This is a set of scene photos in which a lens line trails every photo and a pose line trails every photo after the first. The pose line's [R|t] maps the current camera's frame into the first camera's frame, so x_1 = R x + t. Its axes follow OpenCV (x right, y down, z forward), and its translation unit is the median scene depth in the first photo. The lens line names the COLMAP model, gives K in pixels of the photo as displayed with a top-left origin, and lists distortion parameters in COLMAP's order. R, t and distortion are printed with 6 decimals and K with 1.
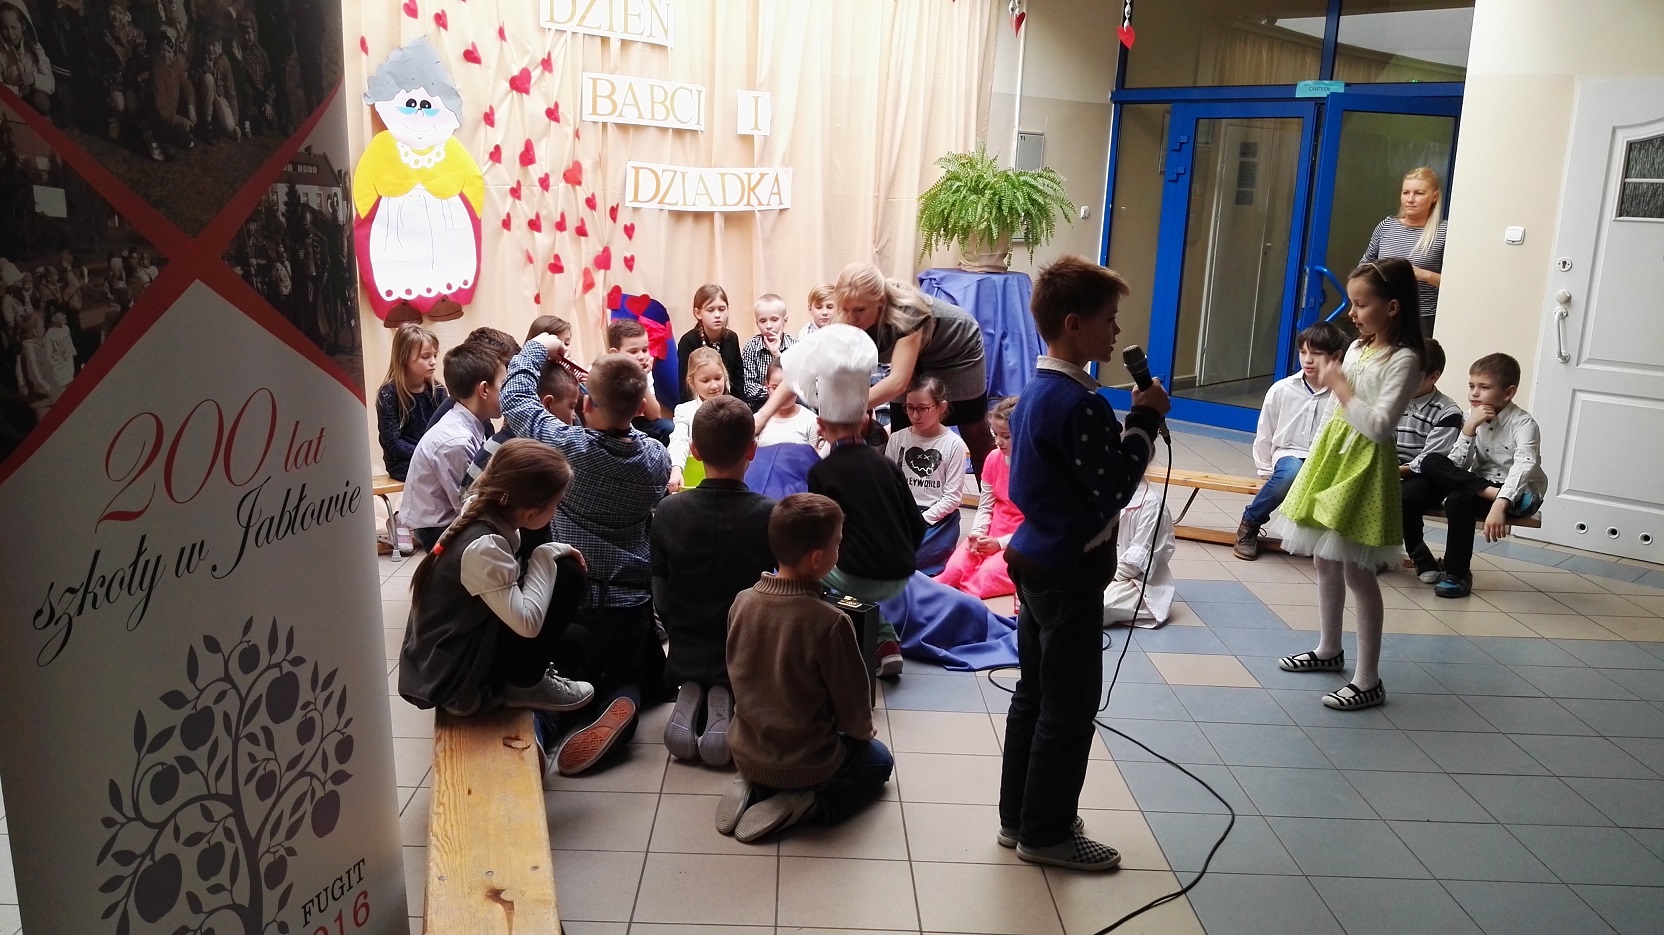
lens RADIAL K [[1333.5, 0, 791.4], [0, 1333.5, 477.3], [0, 0, 1]] dist [0.073491, -0.144520]
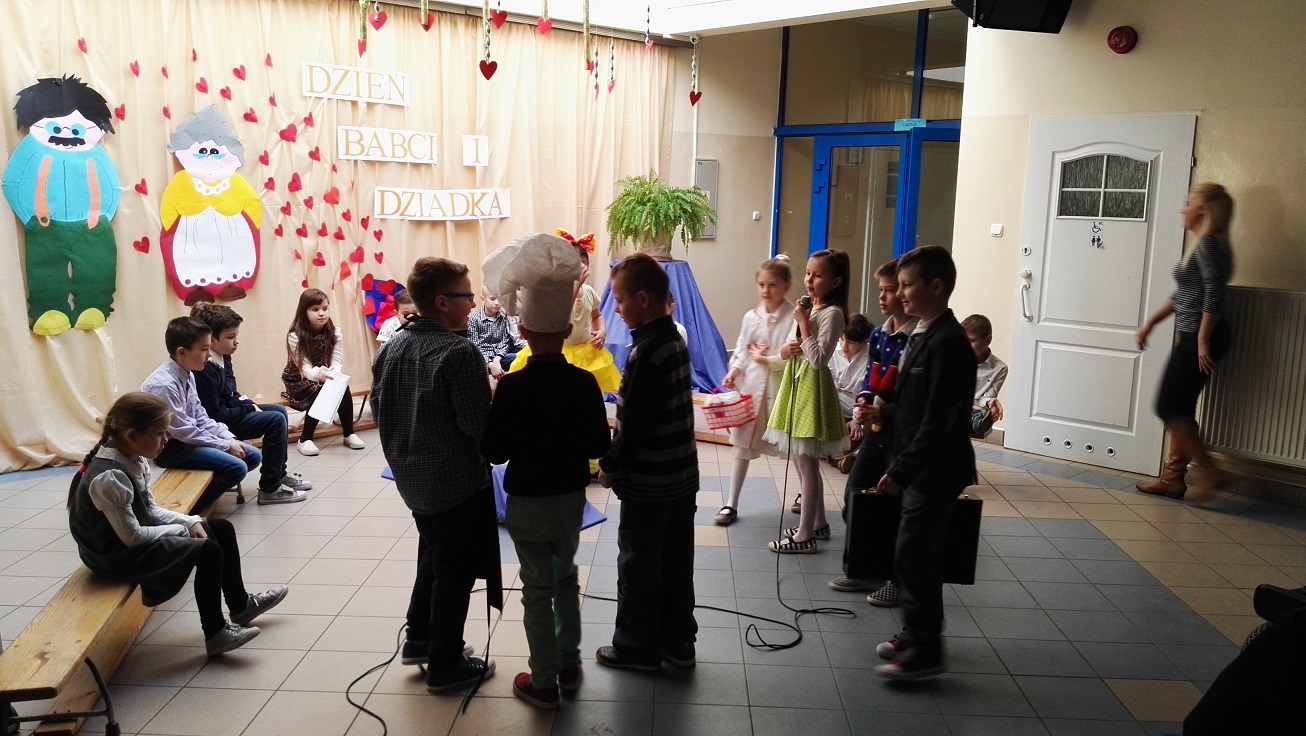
lens RADIAL K [[1048.4, 0, 643.7], [0, 1048.4, 372.4], [0, 0, 1]] dist [0.037683, -0.082932]
pose [[0.999190, -0.009510, -0.039105, 0.221175], [0.007733, 0.998941, -0.045348, 0.014103], [0.039495, 0.045009, 0.998206, -0.096662]]
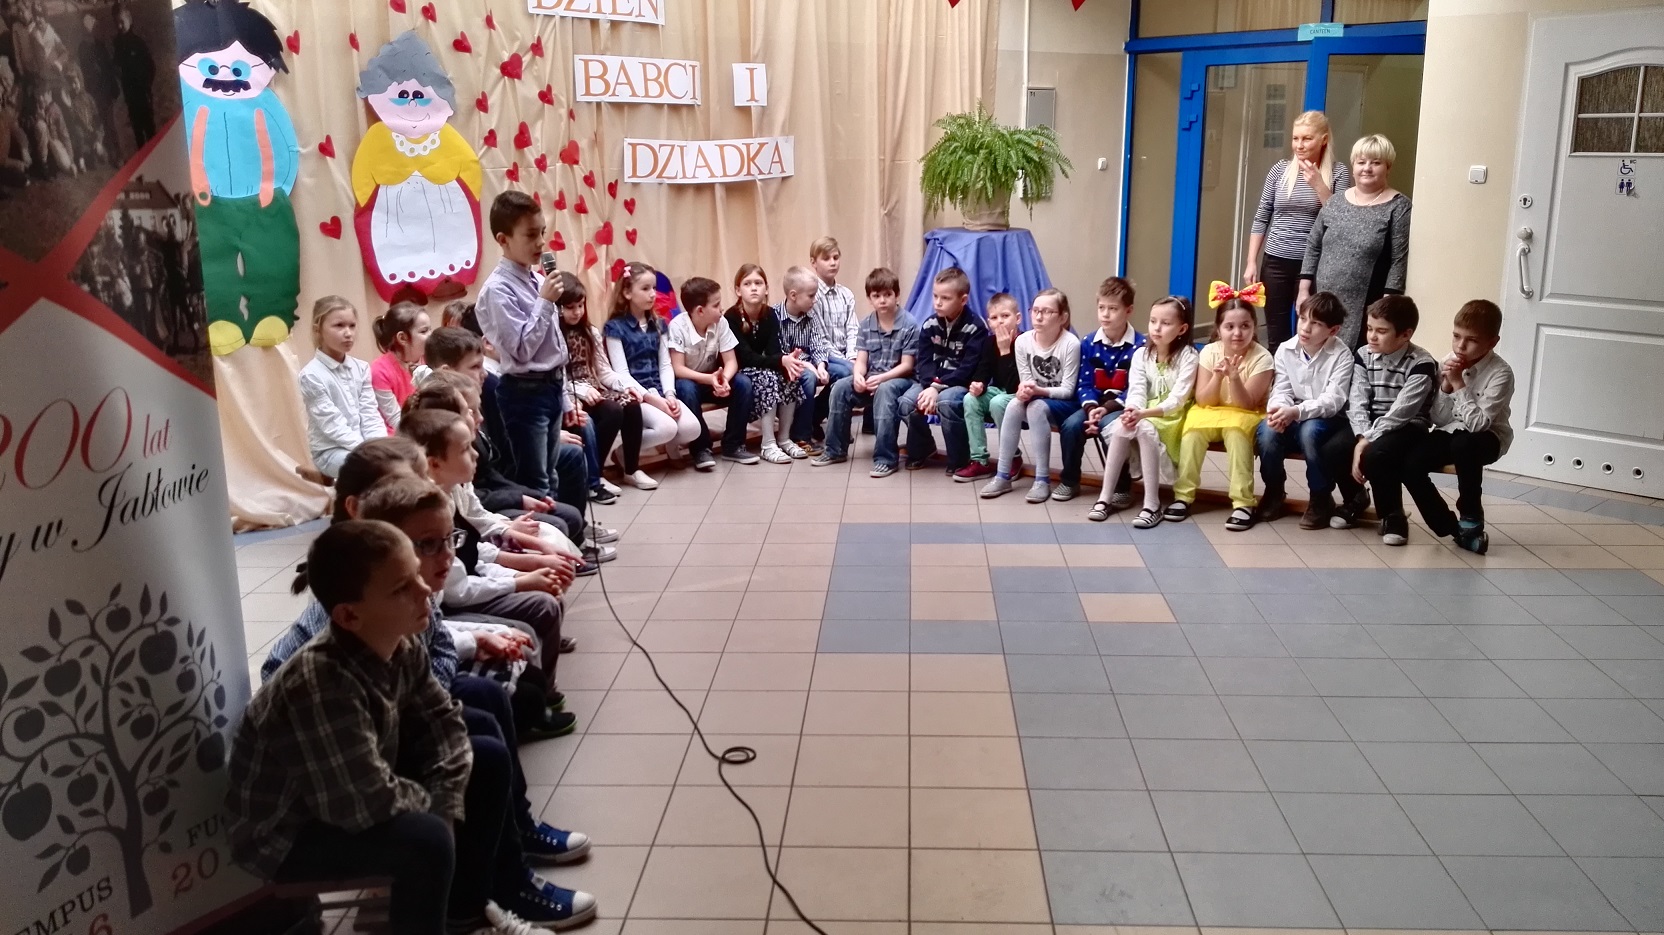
lens RADIAL K [[1333.5, 0, 837.8], [0, 1333.5, 477.9], [0, 0, 1]] dist [0.073491, -0.144520]
pose [[0.998306, -0.033114, -0.047835, 0.091969], [0.034714, 0.998852, 0.033018, -0.001545], [0.046687, -0.034623, 0.998309, -0.043312]]
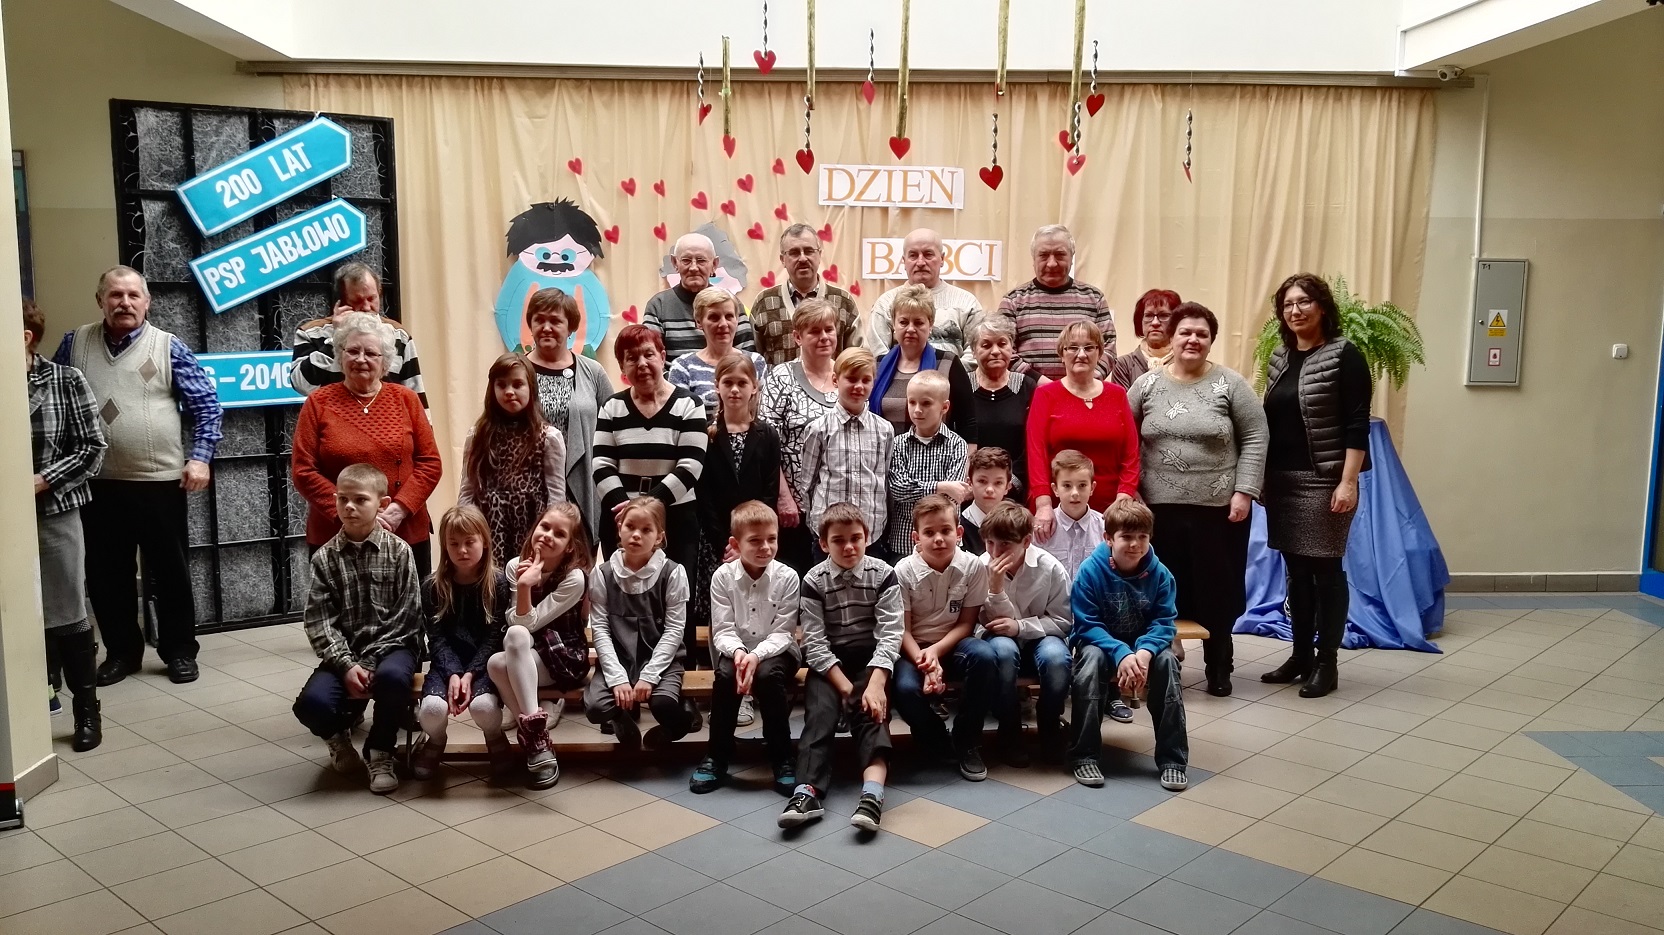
lens RADIAL K [[1333.5, 0, 873.1], [0, 1333.5, 479.7], [0, 0, 1]] dist [0.073491, -0.144520]
pose [[0.751003, 0.056125, -0.657909, 0.662851], [-0.121754, 0.991066, -0.054436, -0.031575], [0.648977, 0.120985, 0.751127, 0.160969]]
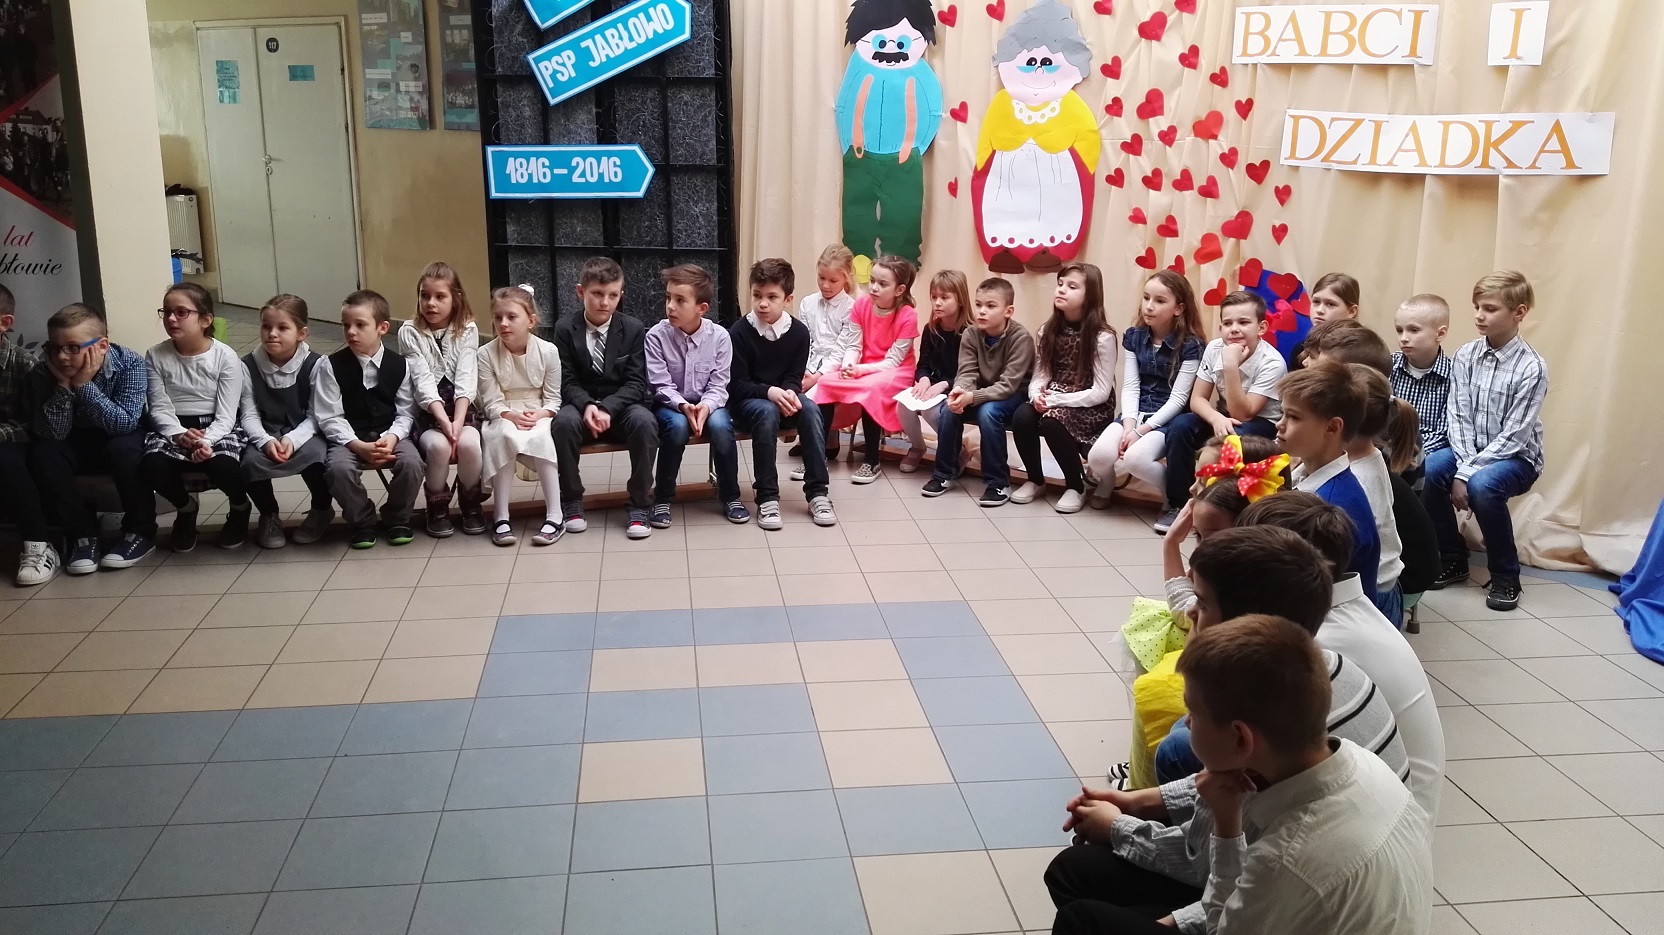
lens RADIAL K [[1333.5, 0, 832.2], [0, 1333.5, 453.7], [0, 0, 1]] dist [0.073491, -0.144520]
pose [[0.146980, 0.217047, -0.965032, 0.736484], [-0.220273, 0.958311, 0.181987, -0.133582], [0.964301, 0.185822, 0.188662, 0.671775]]
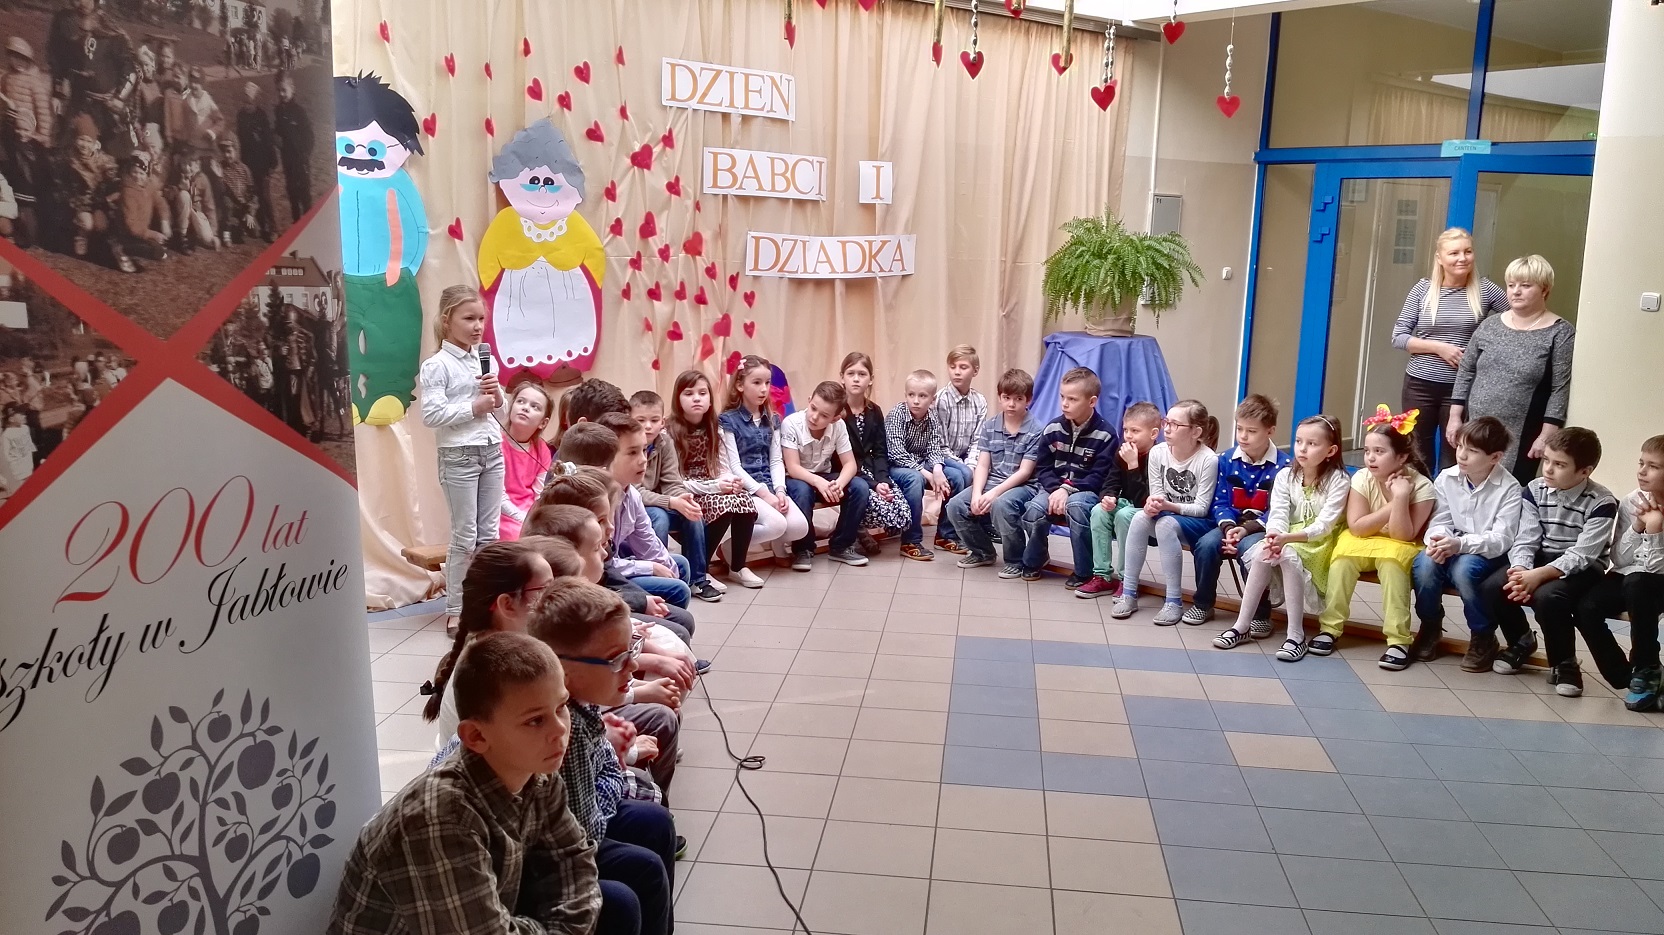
lens RADIAL K [[1333.5, 0, 849.8], [0, 1333.5, 473.6], [0, 0, 1]] dist [0.073491, -0.144520]
pose [[0.995076, 0.009289, -0.098681, 0.064190], [-0.013357, 0.999084, -0.040642, -0.009868], [0.098213, 0.041760, 0.994289, -0.007319]]
